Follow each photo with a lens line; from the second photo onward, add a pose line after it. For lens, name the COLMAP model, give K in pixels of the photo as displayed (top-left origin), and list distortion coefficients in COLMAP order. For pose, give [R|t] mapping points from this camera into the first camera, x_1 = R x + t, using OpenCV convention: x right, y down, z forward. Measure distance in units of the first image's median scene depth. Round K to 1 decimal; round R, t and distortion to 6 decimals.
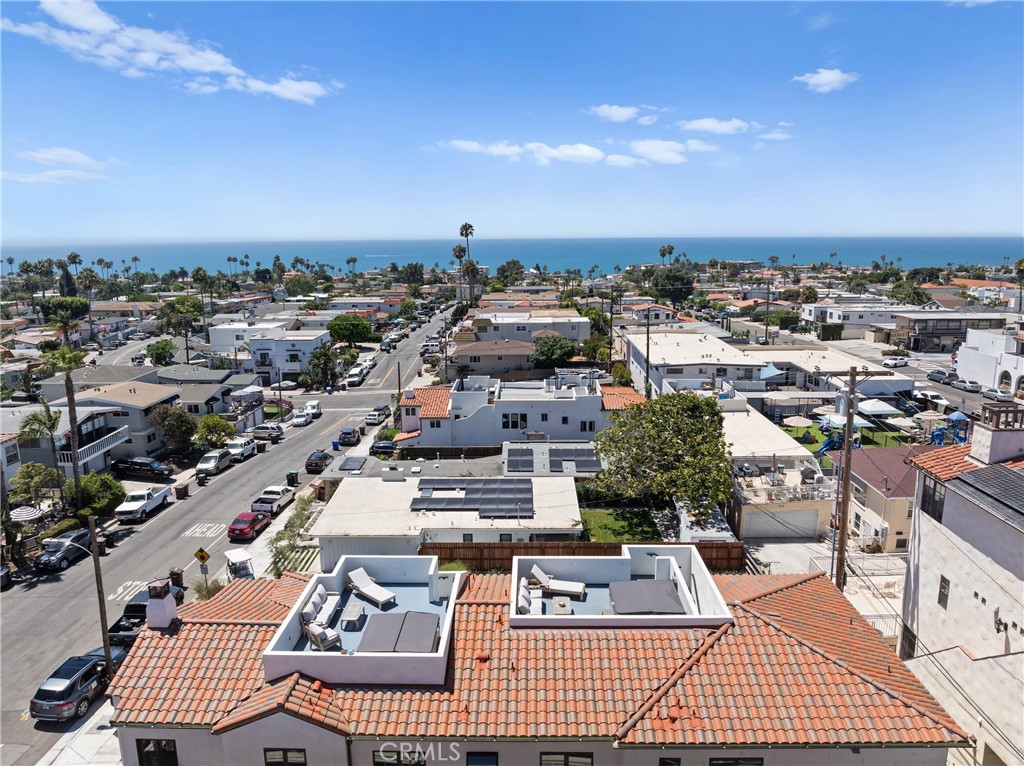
lens RADIAL K [[719.4, 0, 523.6], [0, 719.4, 384.1], [0, 0, 1]] dist [-0.013839, -0.048146]
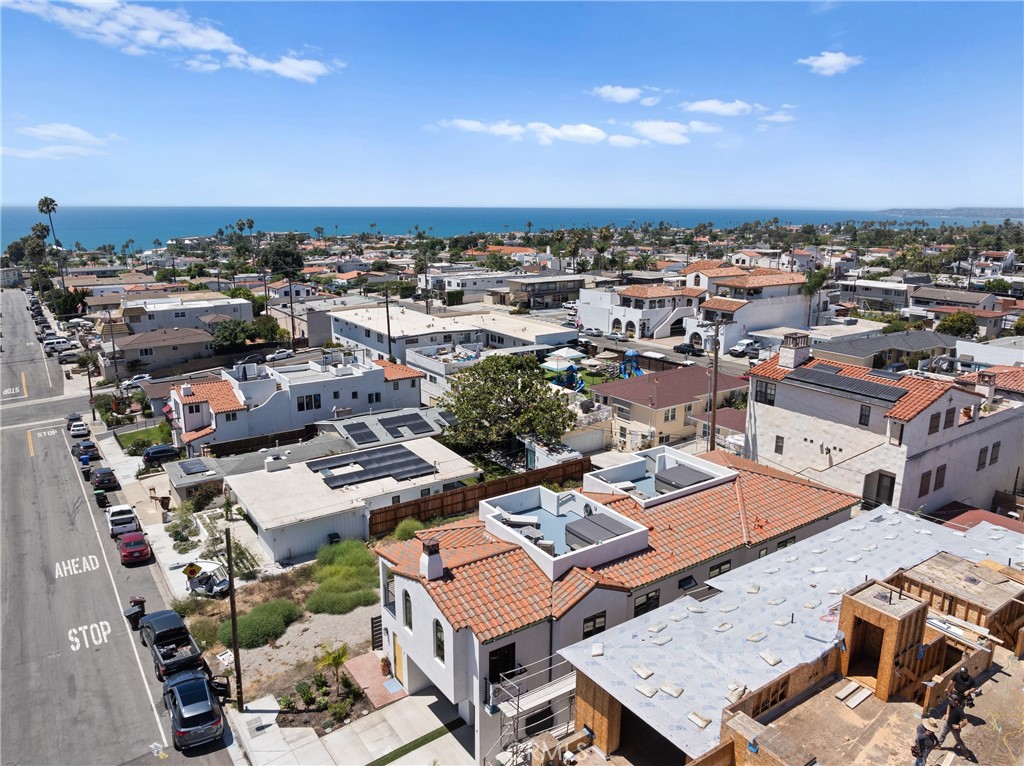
lens RADIAL K [[719.4, 0, 523.6], [0, 719.4, 384.1], [0, 0, 1]] dist [-0.013839, -0.048146]
pose [[0.806973, -0.128538, 0.576431, -0.418150], [0.104764, 0.991705, 0.074475, -0.023266], [-0.581222, 0.000290, 0.813745, -0.030781]]
